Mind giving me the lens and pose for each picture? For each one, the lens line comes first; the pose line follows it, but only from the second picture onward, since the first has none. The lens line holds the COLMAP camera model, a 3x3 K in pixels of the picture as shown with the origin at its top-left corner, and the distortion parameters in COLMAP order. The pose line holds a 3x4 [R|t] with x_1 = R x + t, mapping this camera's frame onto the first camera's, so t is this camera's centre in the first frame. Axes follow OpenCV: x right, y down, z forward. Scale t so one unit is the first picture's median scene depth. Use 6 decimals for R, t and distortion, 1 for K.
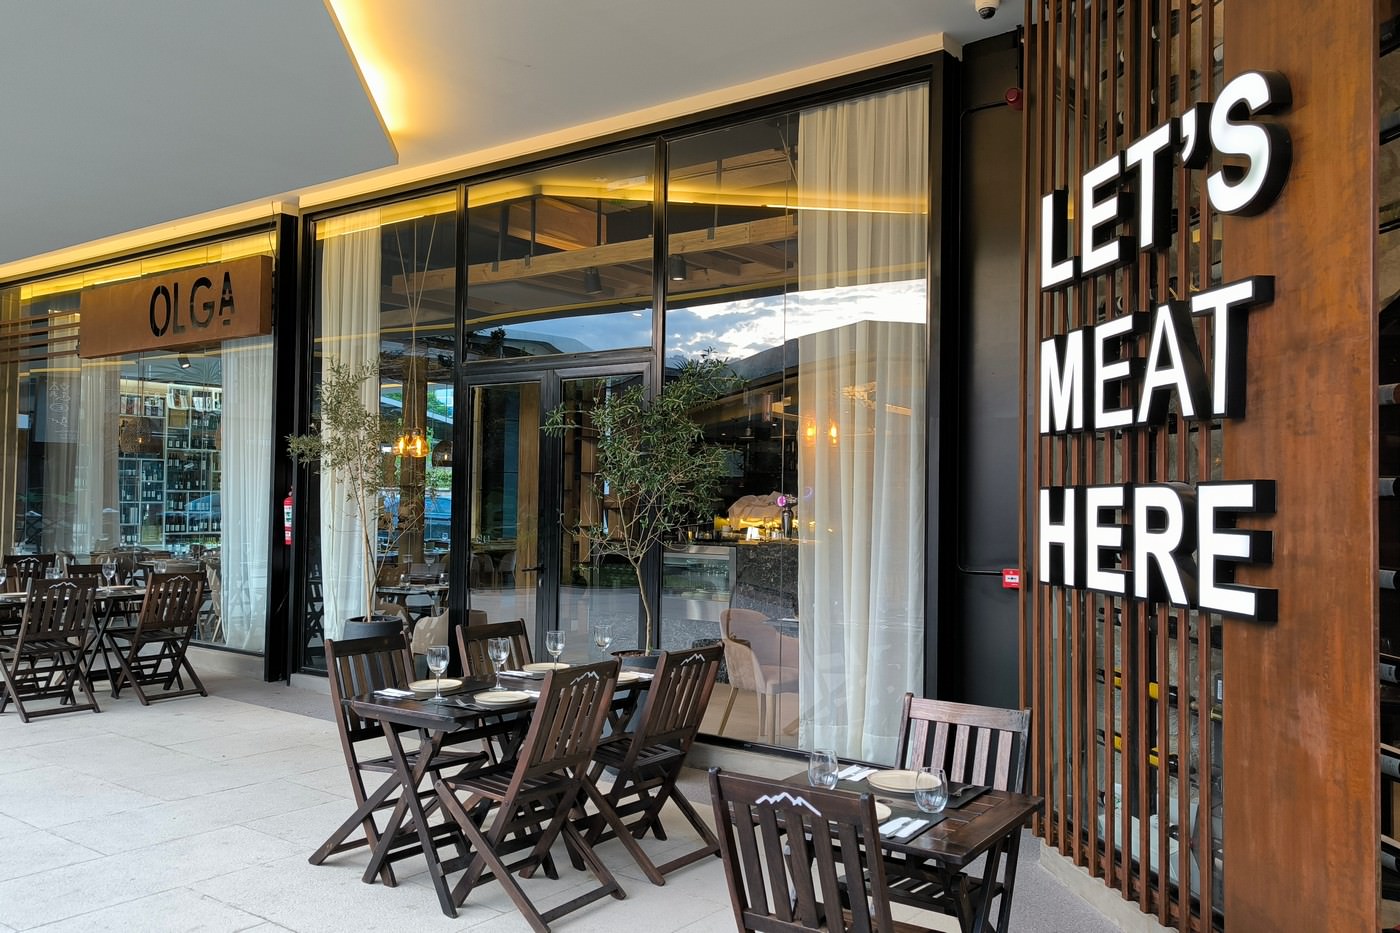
lens RADIAL K [[1136.0, 0, 700.9], [0, 1136.0, 469.7], [0, 0, 1]] dist [0.038663, -0.053405]
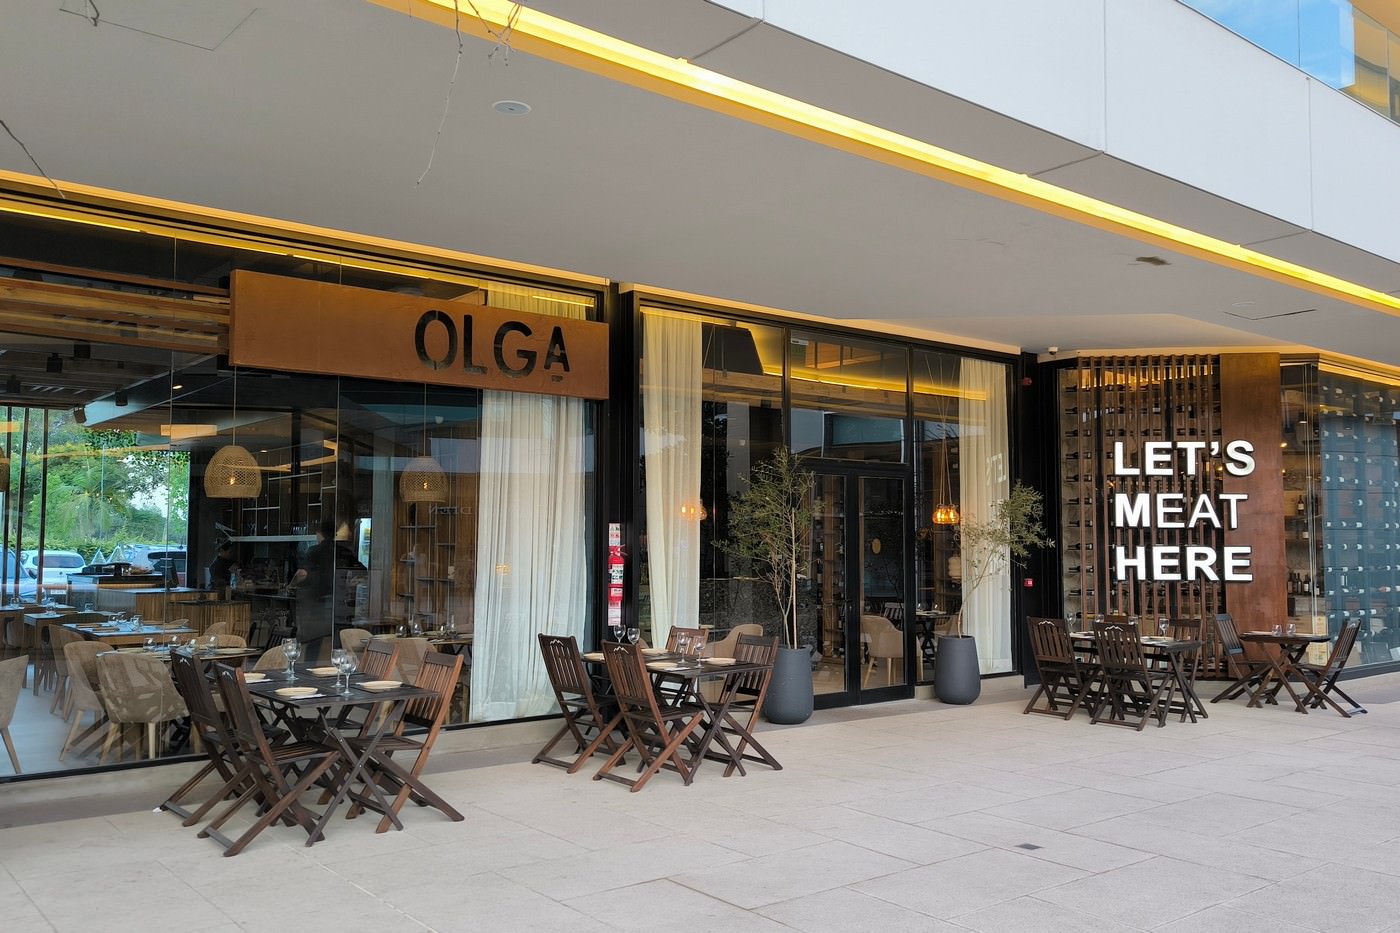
lens RADIAL K [[1136.0, 0, 701.1], [0, 1136.0, 463.5], [0, 0, 1]] dist [0.038663, -0.053405]
pose [[0.253796, 0.054613, 0.965715, -3.085714], [-0.024426, 0.998448, -0.050045, -0.024665], [-0.966949, -0.010888, 0.254737, 1.479655]]
